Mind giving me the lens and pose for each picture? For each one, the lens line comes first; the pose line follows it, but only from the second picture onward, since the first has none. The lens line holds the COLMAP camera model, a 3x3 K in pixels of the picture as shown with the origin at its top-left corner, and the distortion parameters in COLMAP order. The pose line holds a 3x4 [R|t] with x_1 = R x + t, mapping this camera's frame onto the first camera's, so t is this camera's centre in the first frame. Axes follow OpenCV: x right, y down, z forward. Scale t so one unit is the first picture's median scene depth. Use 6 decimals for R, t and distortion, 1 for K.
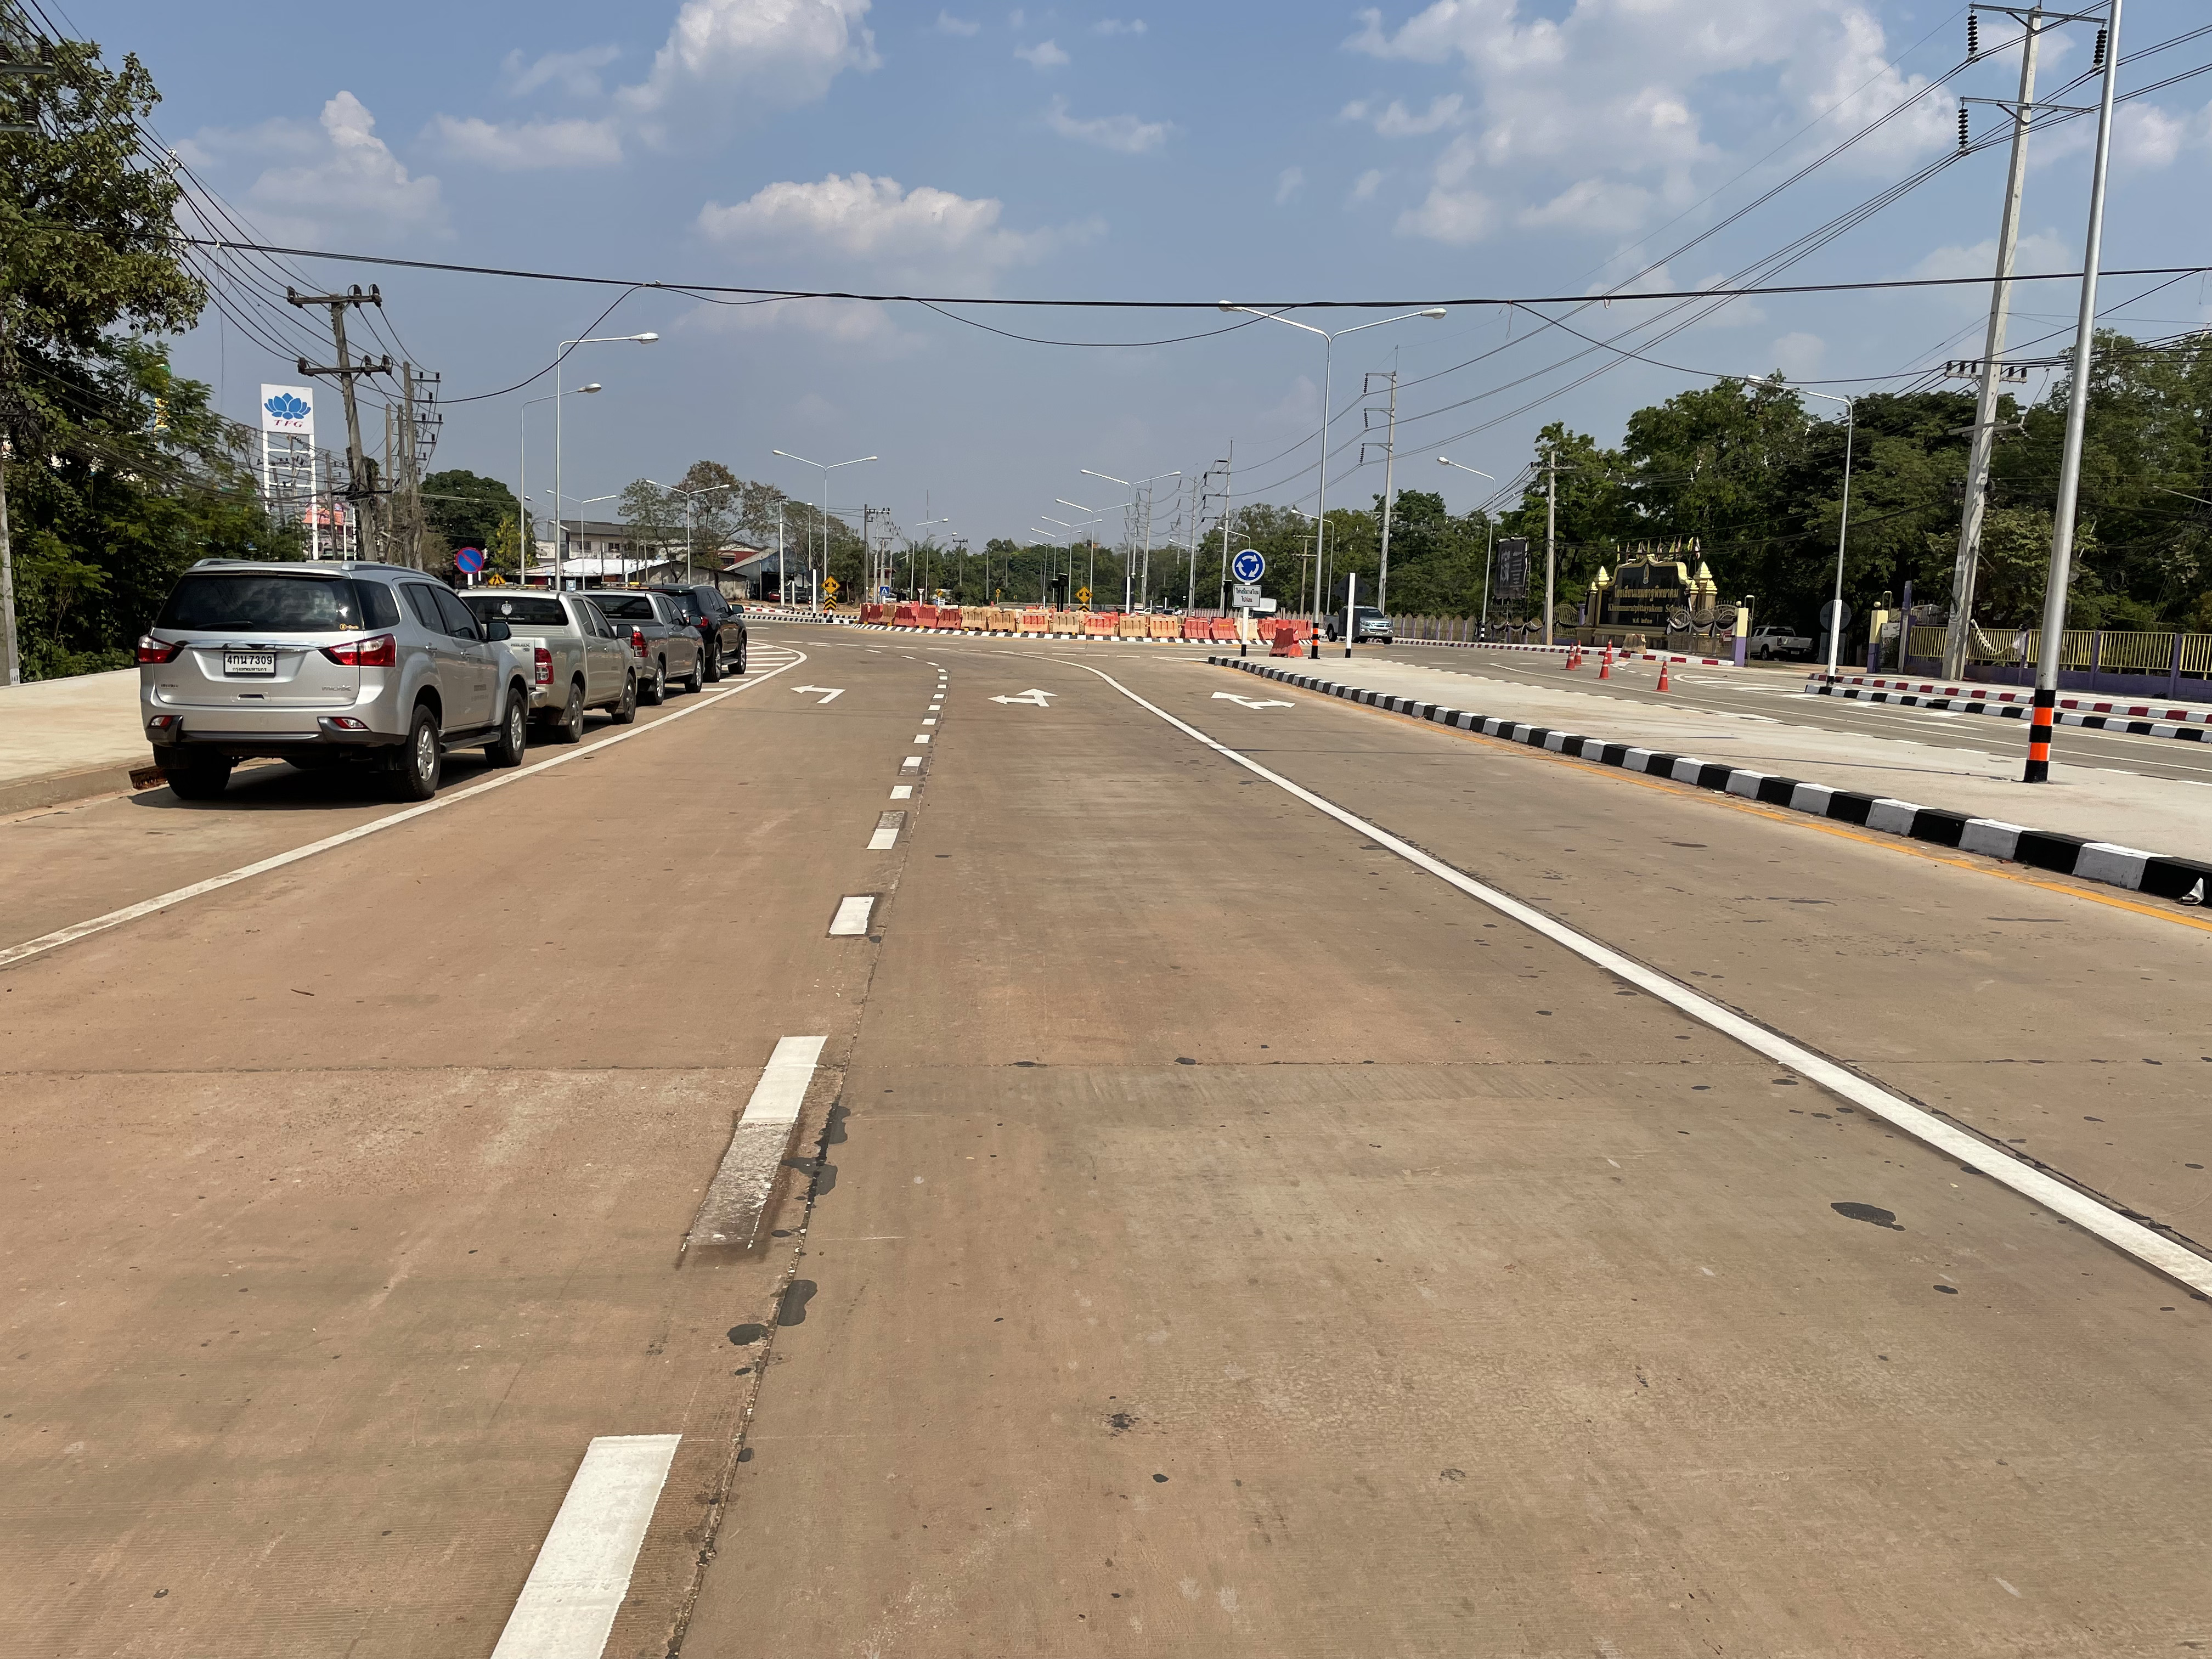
lens RADIAL K [[1687.4, 0, 1104.0], [0, 1687.4, 839.3], [0, 0, 1]] dist [0.092945, -0.118688]
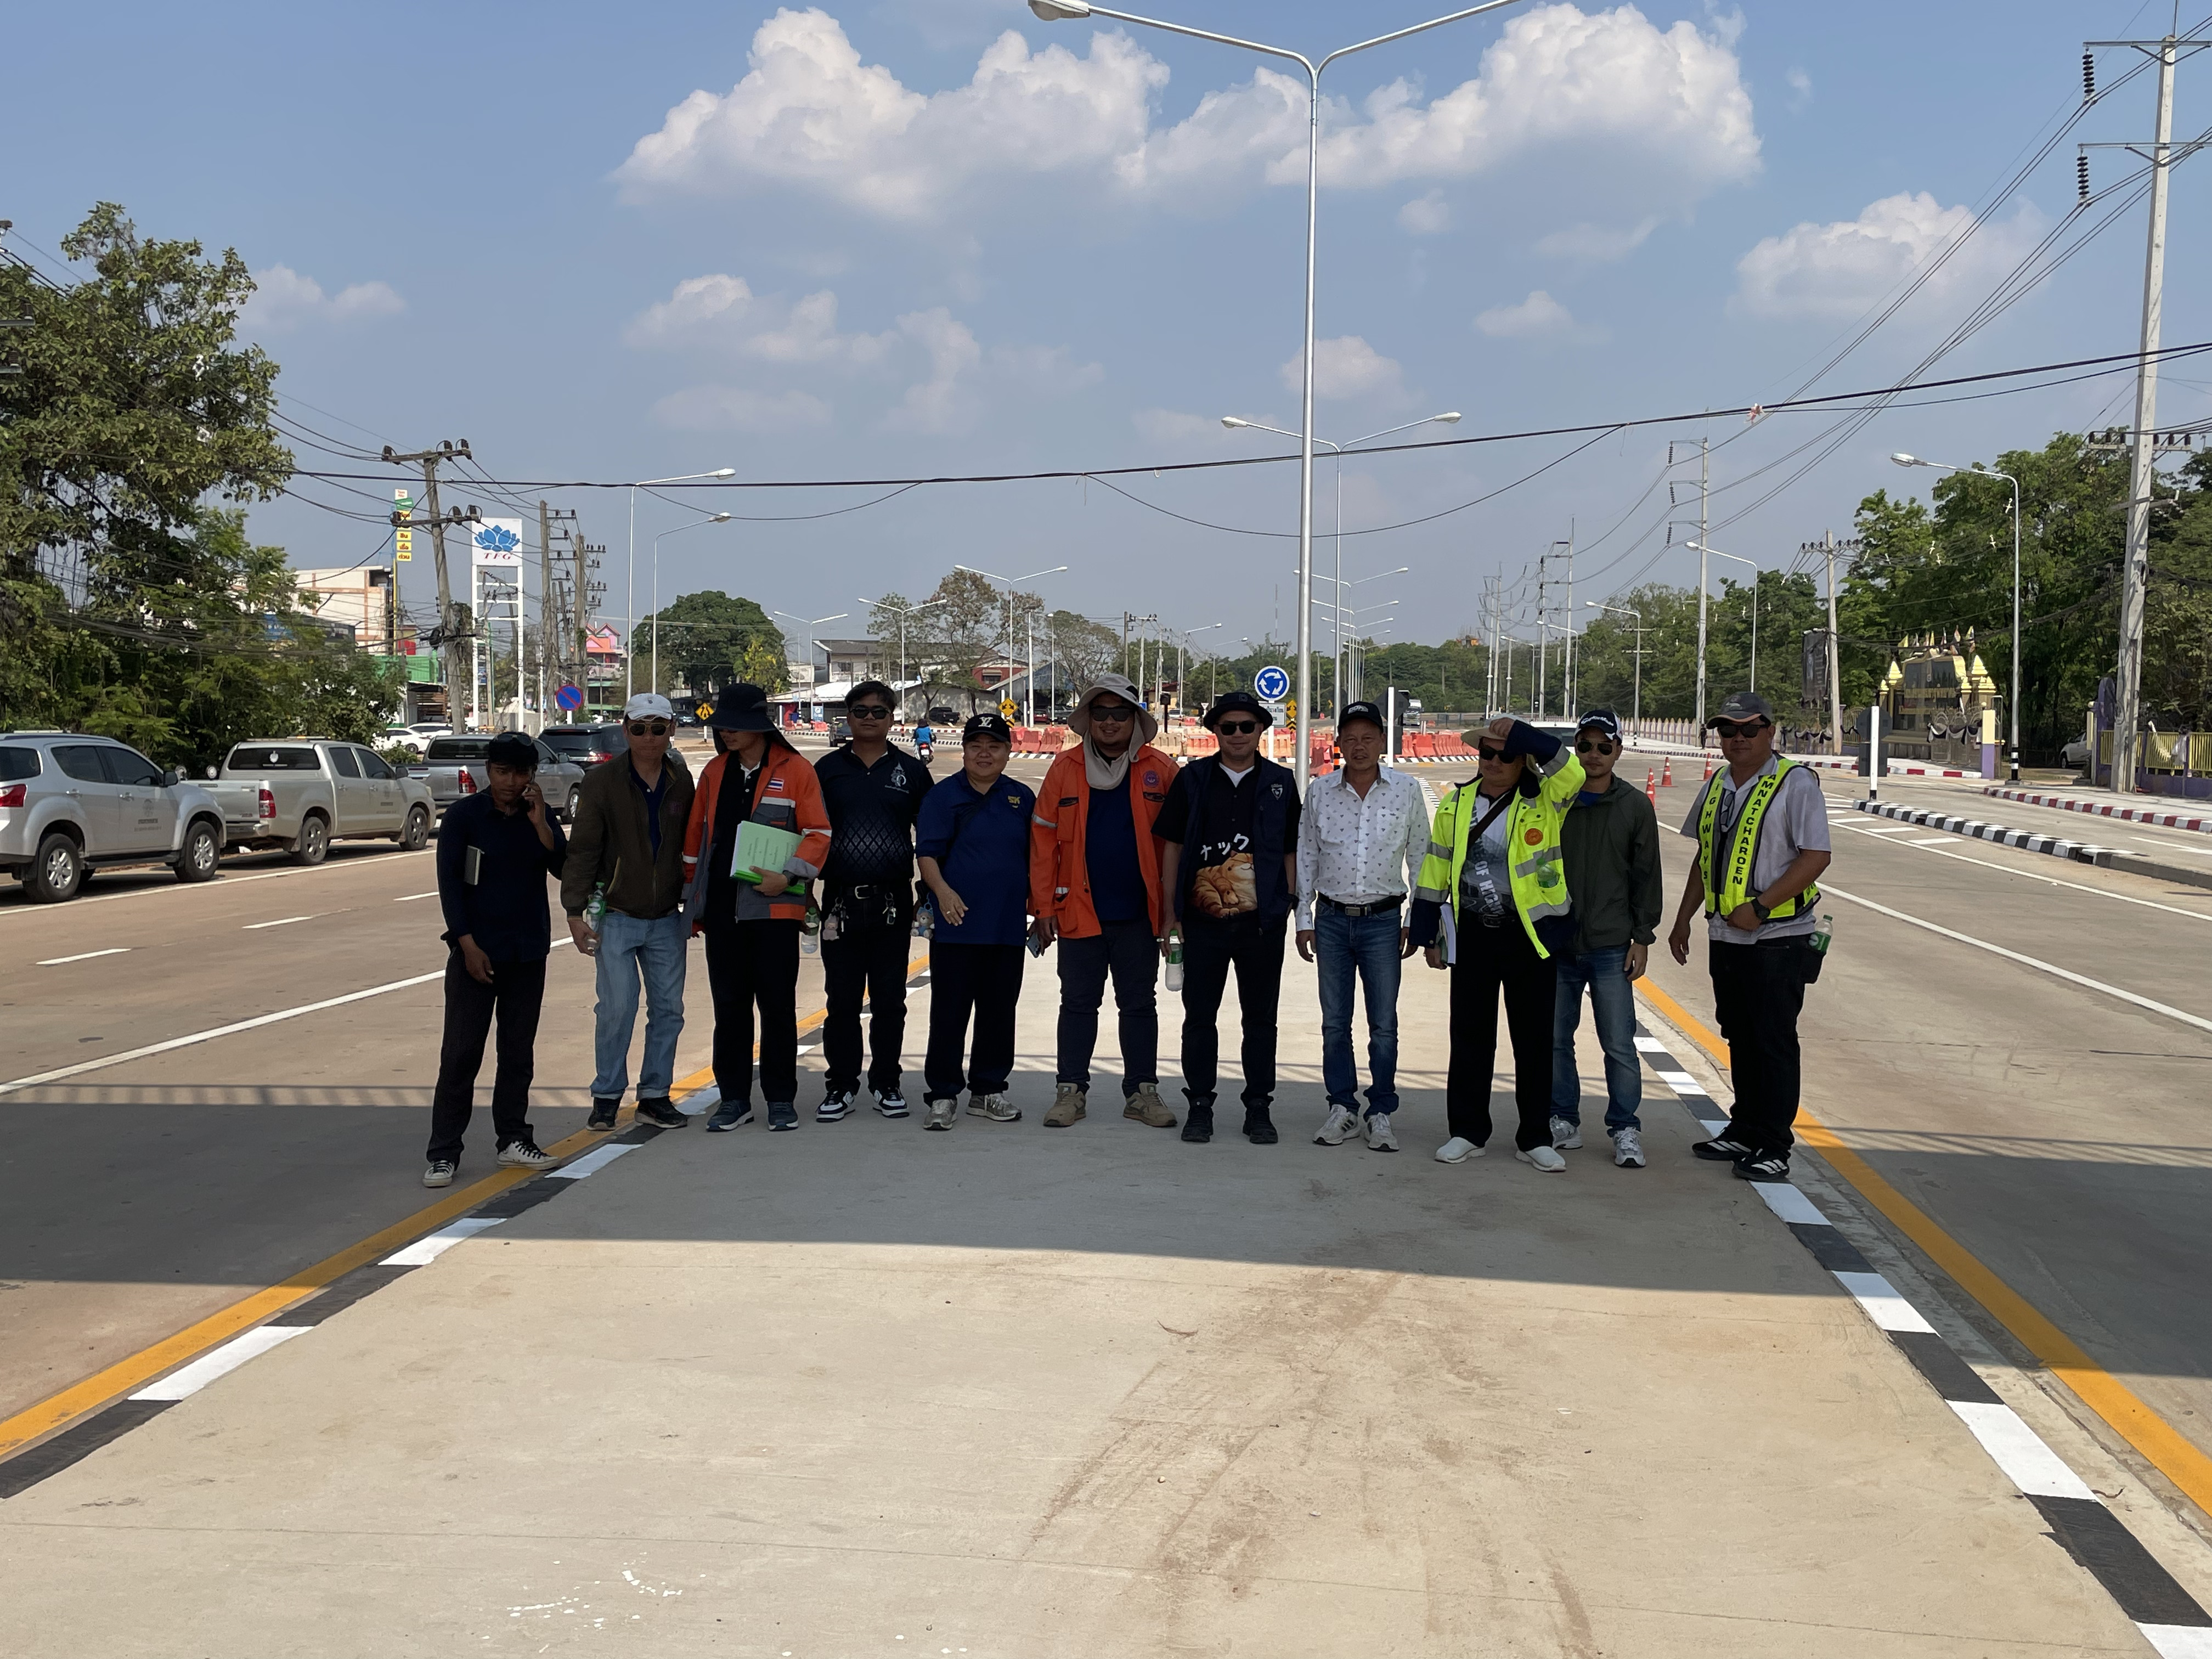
lens RADIAL K [[2063.0, 0, 1105.5], [0, 2063.0, 803.5], [0, 0, 1]] dist [0.105988, -0.152358]
pose [[0.979079, -0.016238, -0.202832, 0.138978], [-0.003247, 0.995437, -0.095365, 0.010092], [0.203455, 0.094028, 0.974559, -0.087236]]
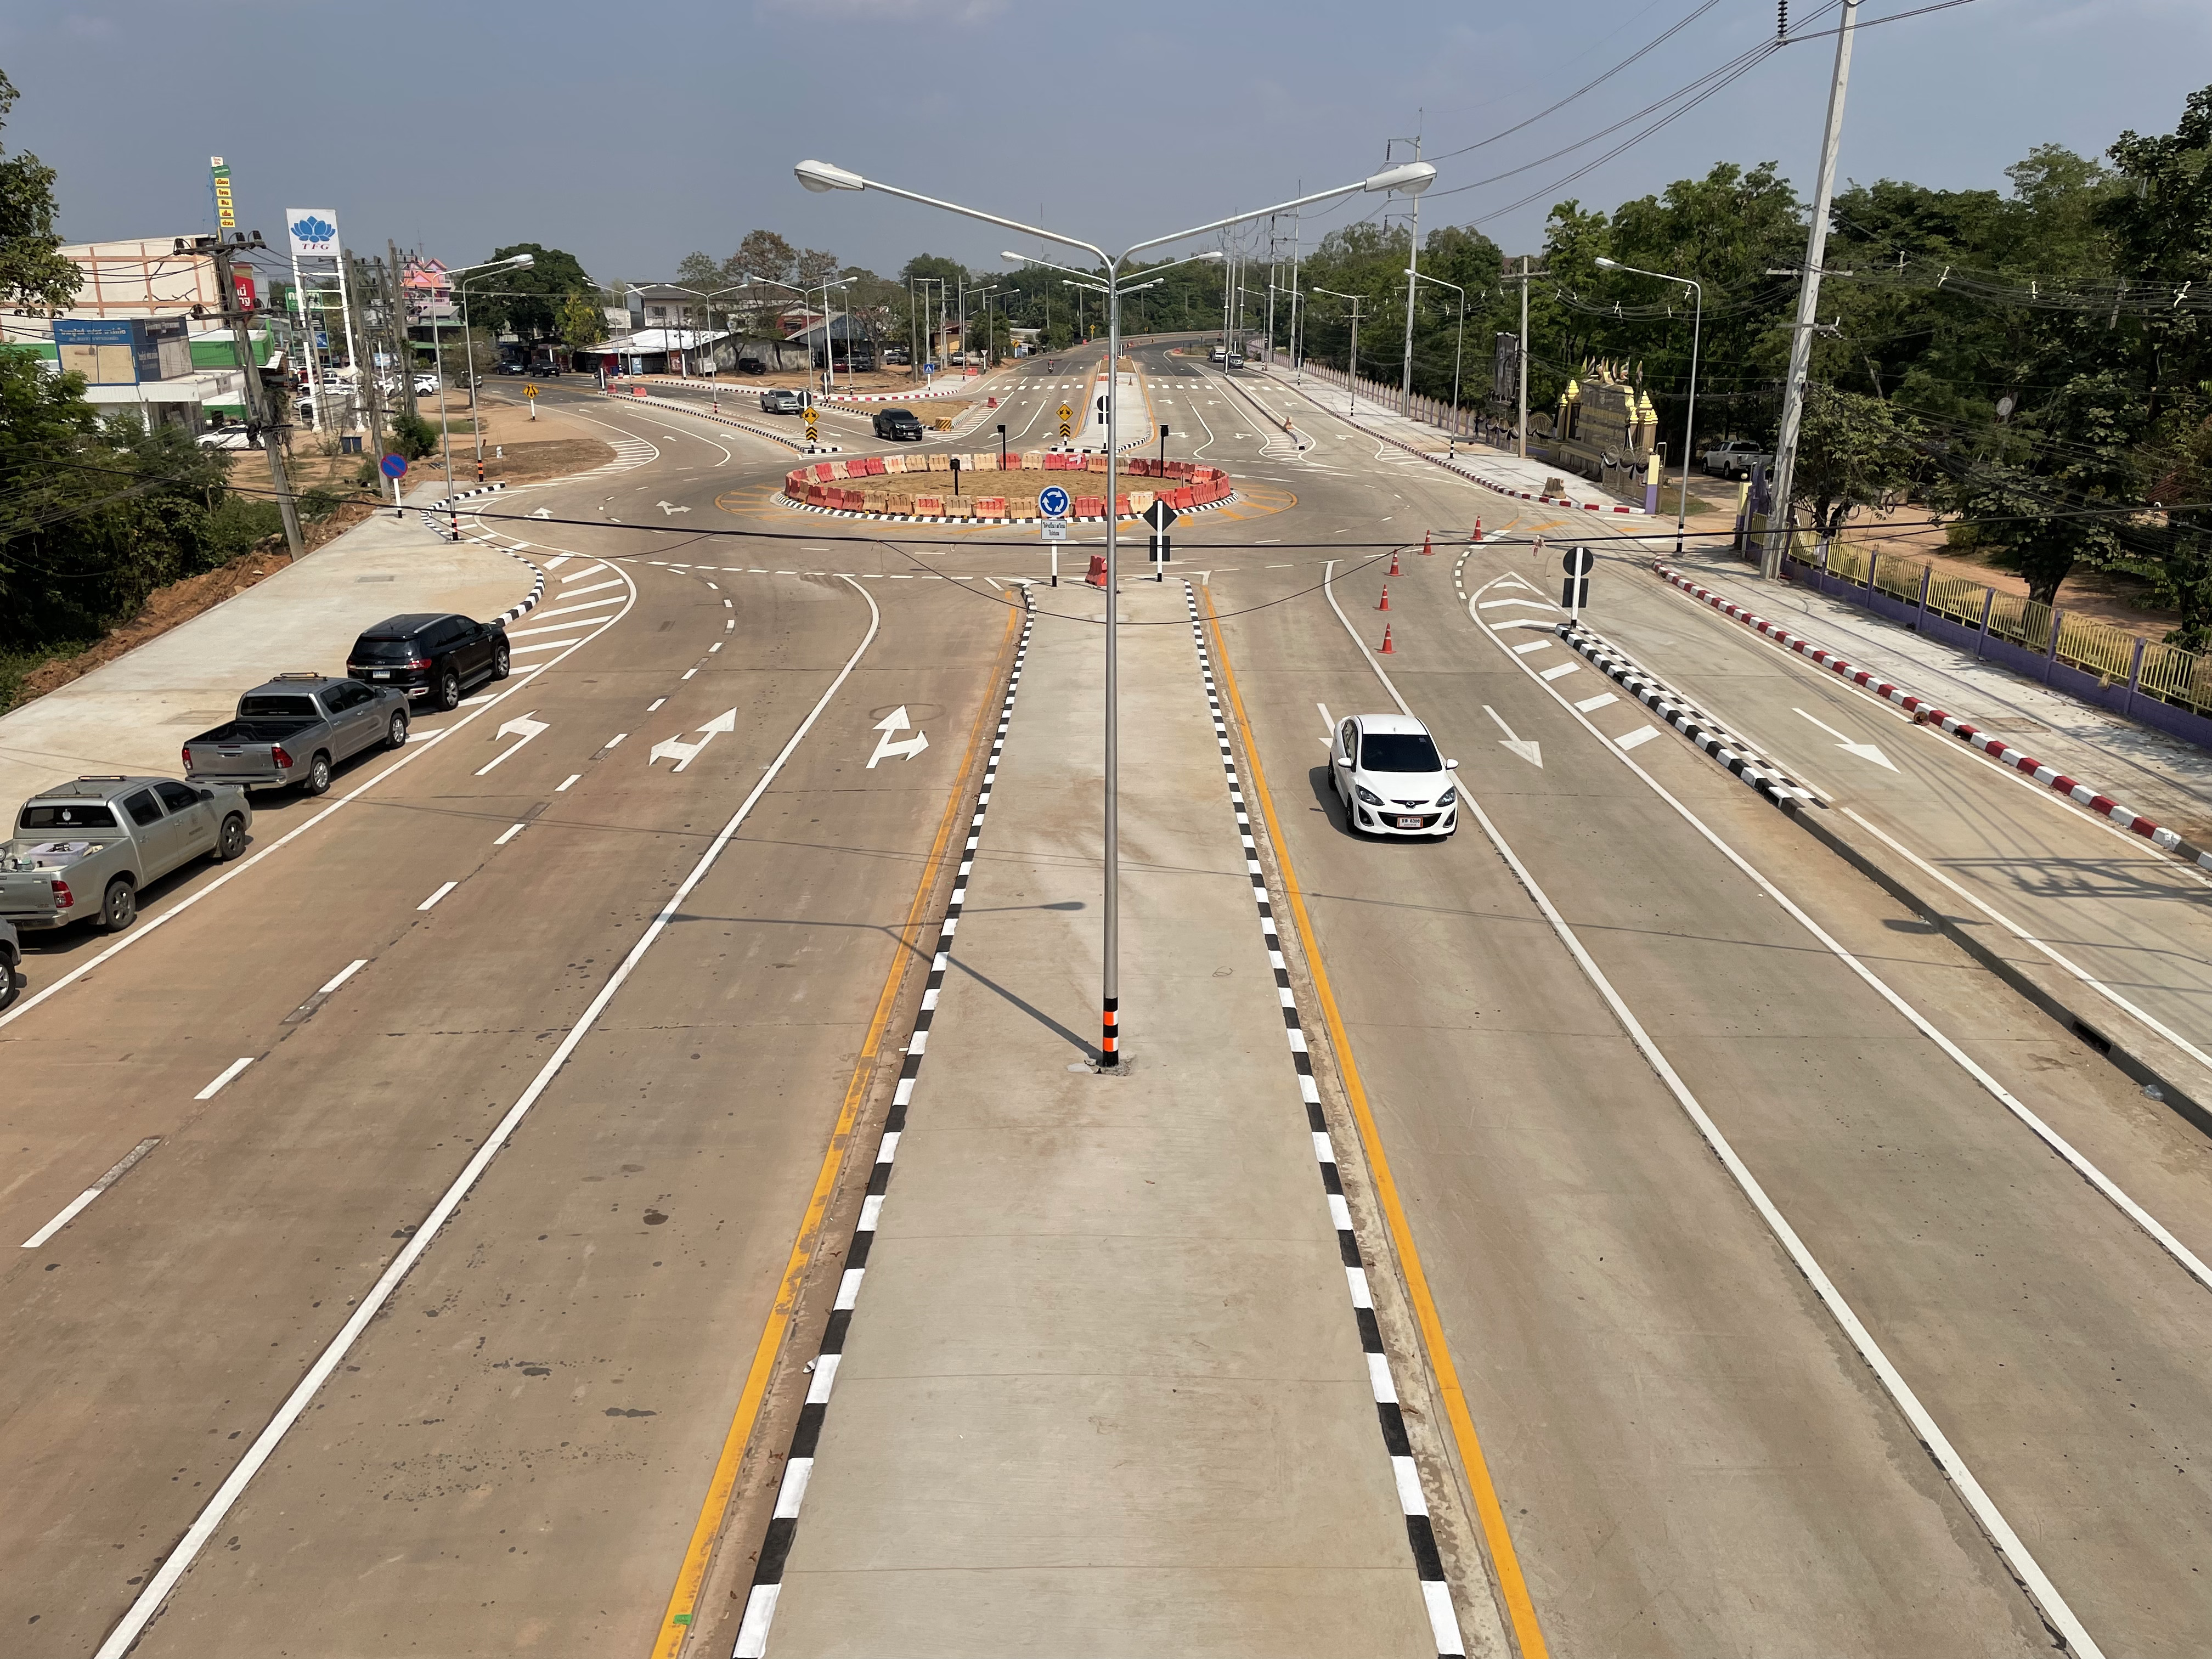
lens RADIAL K [[1690.0, 0, 1111.8], [0, 1690.0, 801.3], [0, 0, 1]] dist [0.093492, -0.121330]
pose [[0.996111, -0.008476, -0.087700, 0.129211], [0.021364, 0.988895, 0.147075, -0.079978], [0.085479, -0.148377, 0.985230, -0.037275]]
